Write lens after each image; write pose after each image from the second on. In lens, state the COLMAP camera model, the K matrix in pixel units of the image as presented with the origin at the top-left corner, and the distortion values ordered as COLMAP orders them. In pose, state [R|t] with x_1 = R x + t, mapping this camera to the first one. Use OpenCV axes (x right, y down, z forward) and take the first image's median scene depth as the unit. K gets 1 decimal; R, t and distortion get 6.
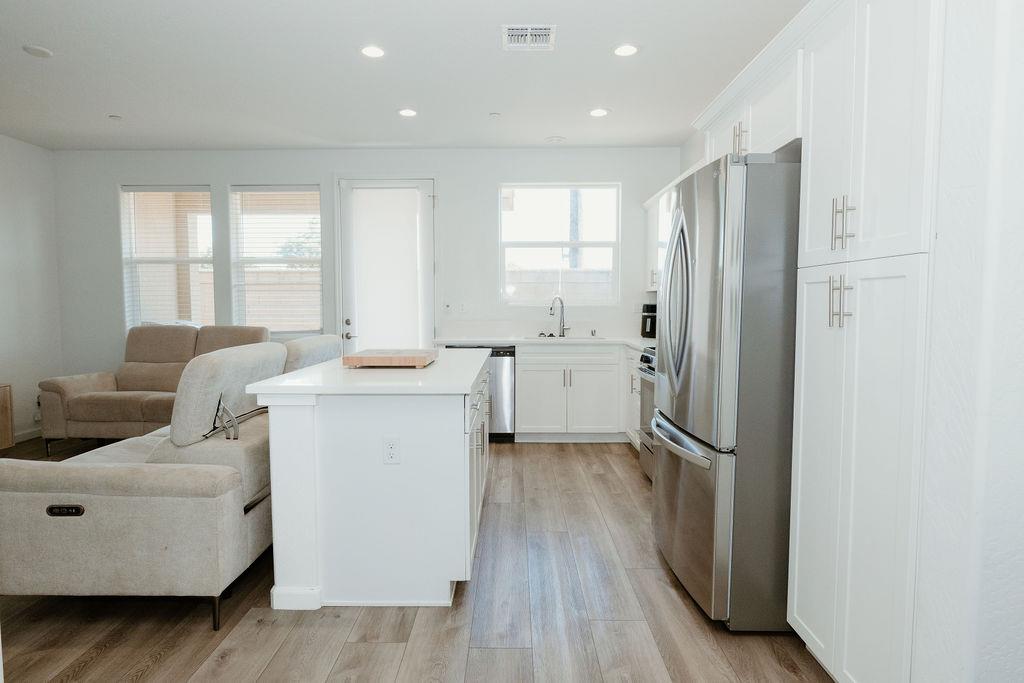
lens RADIAL K [[584.9, 0, 512.0], [0, 584.9, 341.5], [0, 0, 1]] dist [-0.004736, 0.001492]
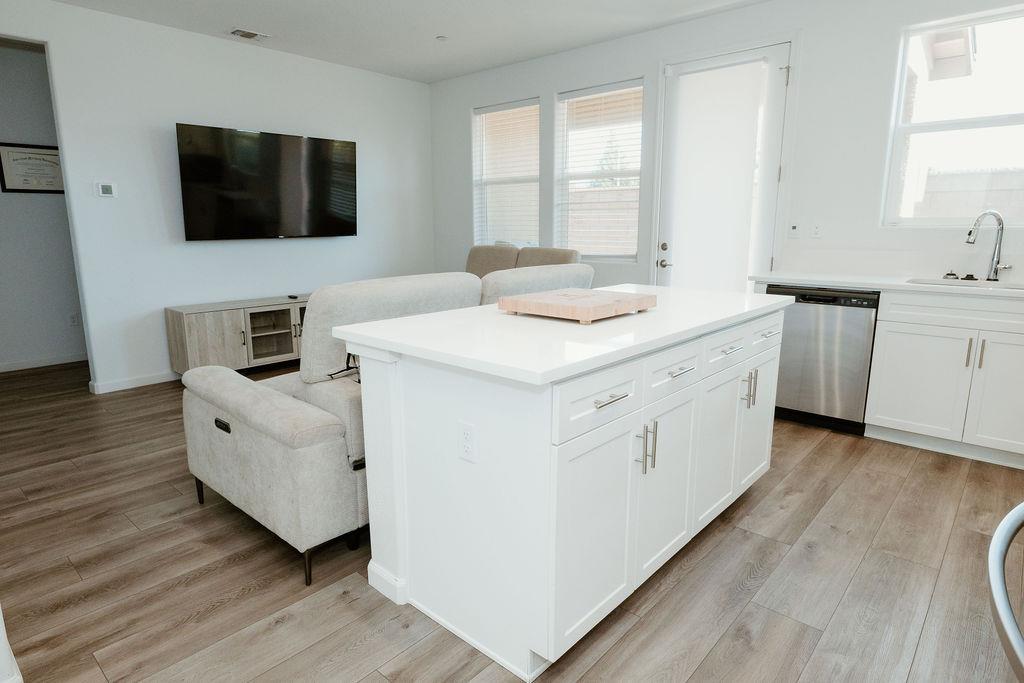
lens RADIAL K [[584.9, 0, 512.0], [0, 584.9, 341.5], [0, 0, 1]] dist [-0.004736, 0.001492]
pose [[0.740737, 0.132400, -0.658619, 0.126164], [-0.040428, 0.987395, 0.153025, -0.019086], [0.670578, -0.086724, 0.736753, 0.239704]]
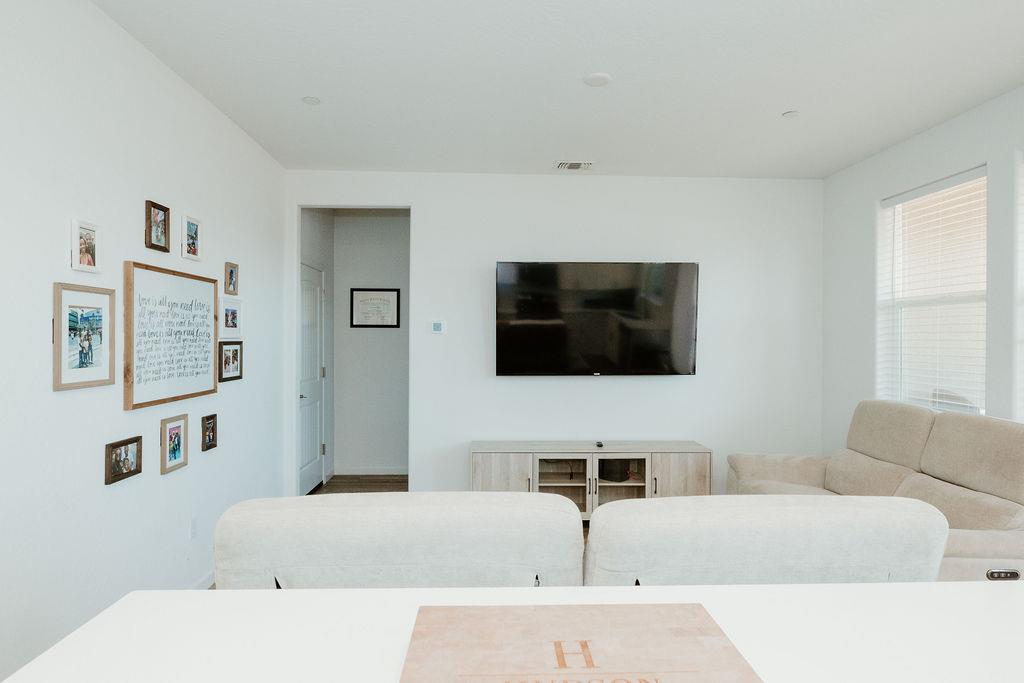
lens RADIAL K [[566.2, 0, 512.0], [0, 566.2, 341.5], [0, 0, 1]] dist [-0.002006, 0.000060]
pose [[0.030445, 0.007865, -0.999505, 0.012478], [-0.068797, 0.997614, 0.005755, -0.067376], [0.997166, 0.068588, 0.030914, 0.540047]]
